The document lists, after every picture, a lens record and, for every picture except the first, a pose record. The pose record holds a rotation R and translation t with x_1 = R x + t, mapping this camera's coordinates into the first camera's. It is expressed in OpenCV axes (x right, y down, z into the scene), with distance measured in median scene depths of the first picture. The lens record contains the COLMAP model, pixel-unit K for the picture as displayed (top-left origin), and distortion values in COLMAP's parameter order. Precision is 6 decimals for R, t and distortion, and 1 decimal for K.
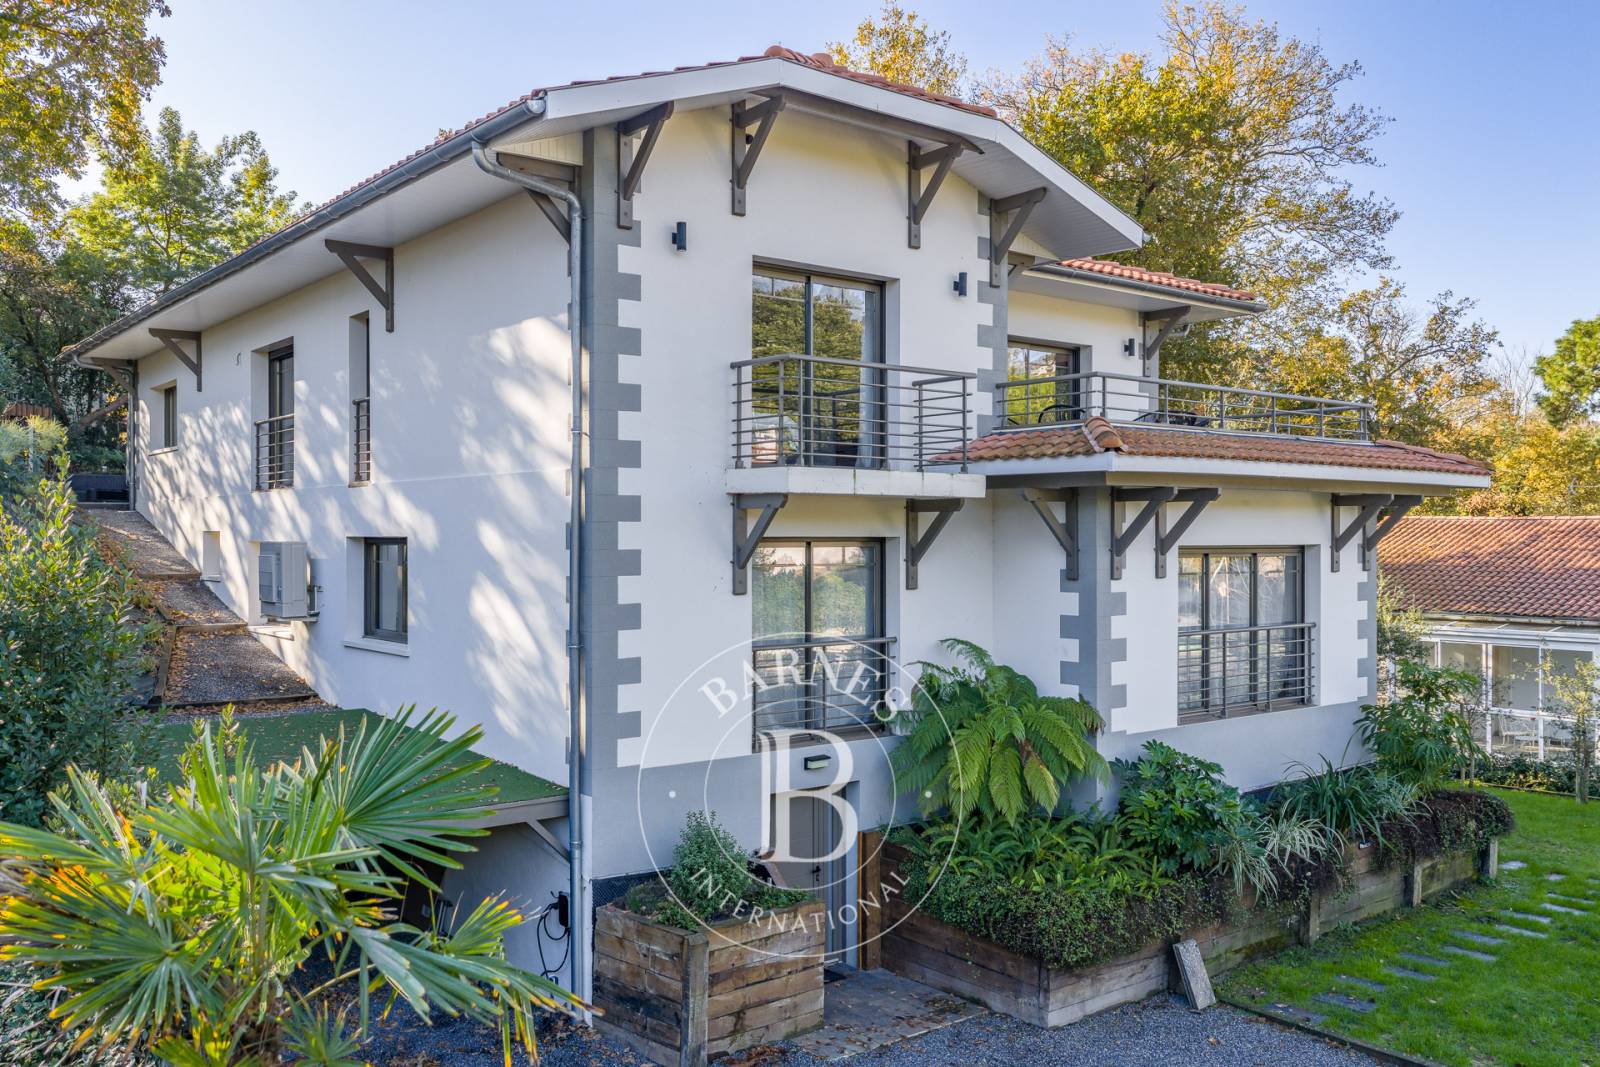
lens RADIAL K [[1337.4, 0, 800.3], [0, 1337.4, 533.8], [0, 0, 1]] dist [-0.000806, -0.000087]
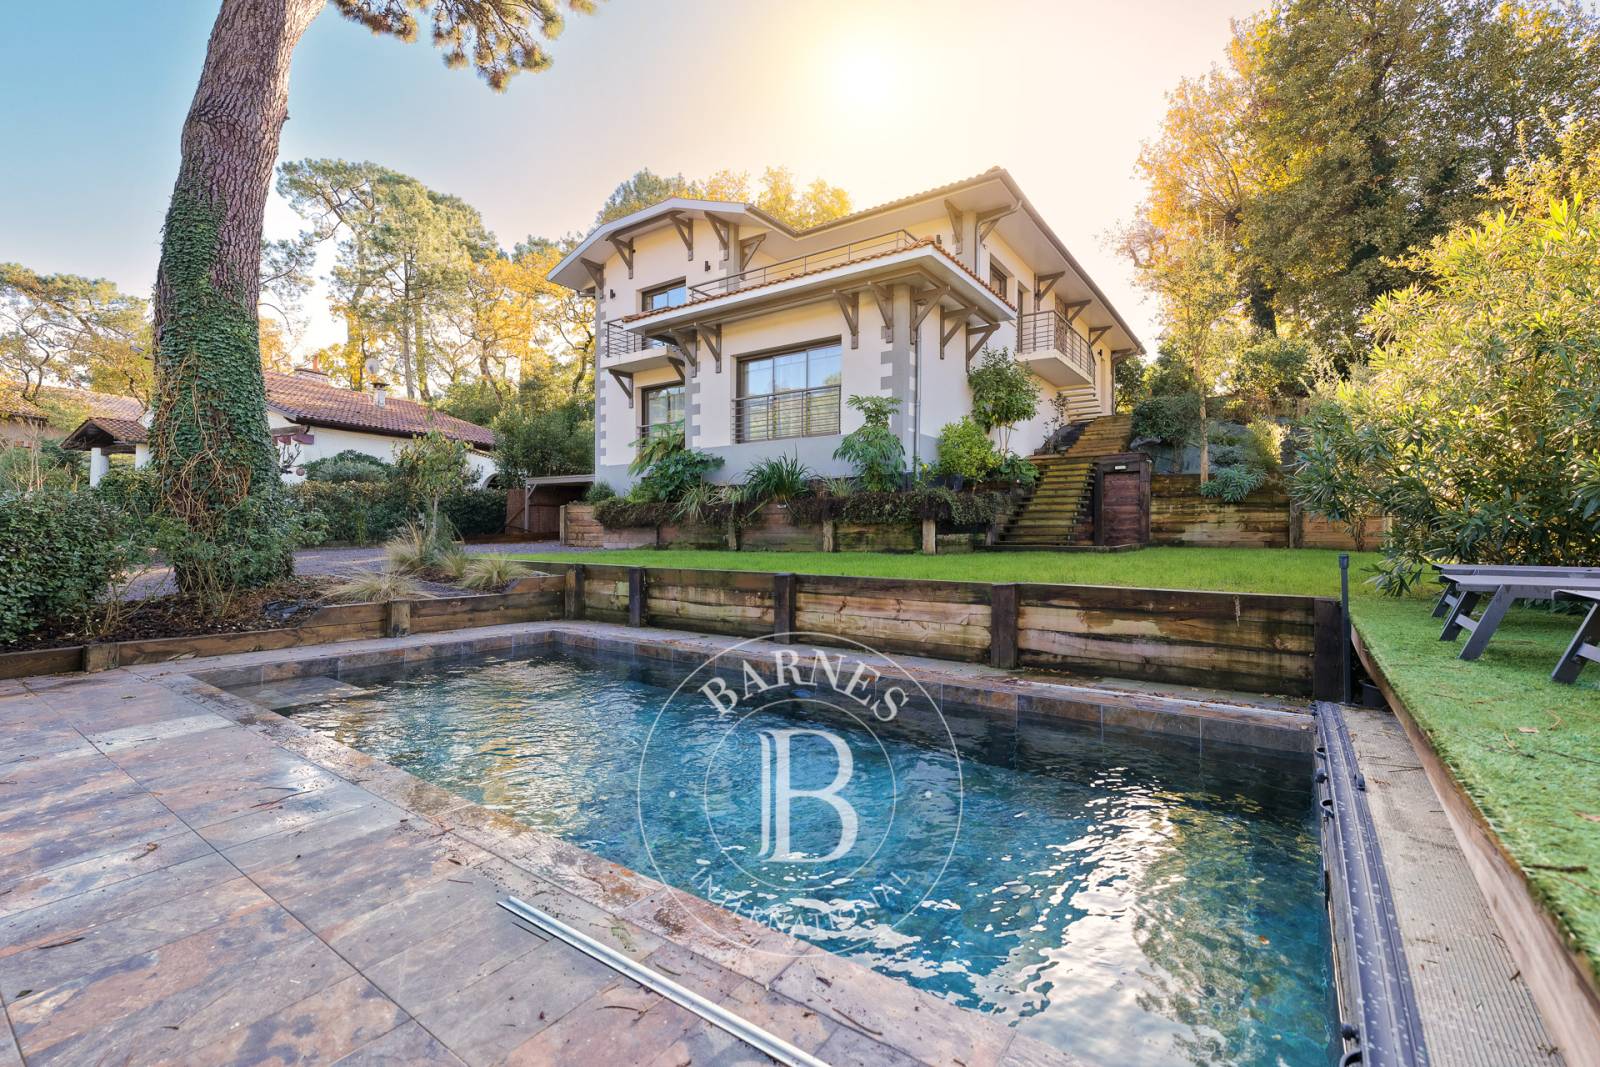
lens RADIAL K [[698.3, 0, 801.0], [0, 698.3, 533.0], [0, 0, 1]] dist [-0.000117, -0.000001]
pose [[0.265382, -0.000068, -0.964143, 1.386342], [-0.008829, 0.999958, -0.002501, 0.290710], [0.964103, 0.009176, 0.265370, 0.866738]]
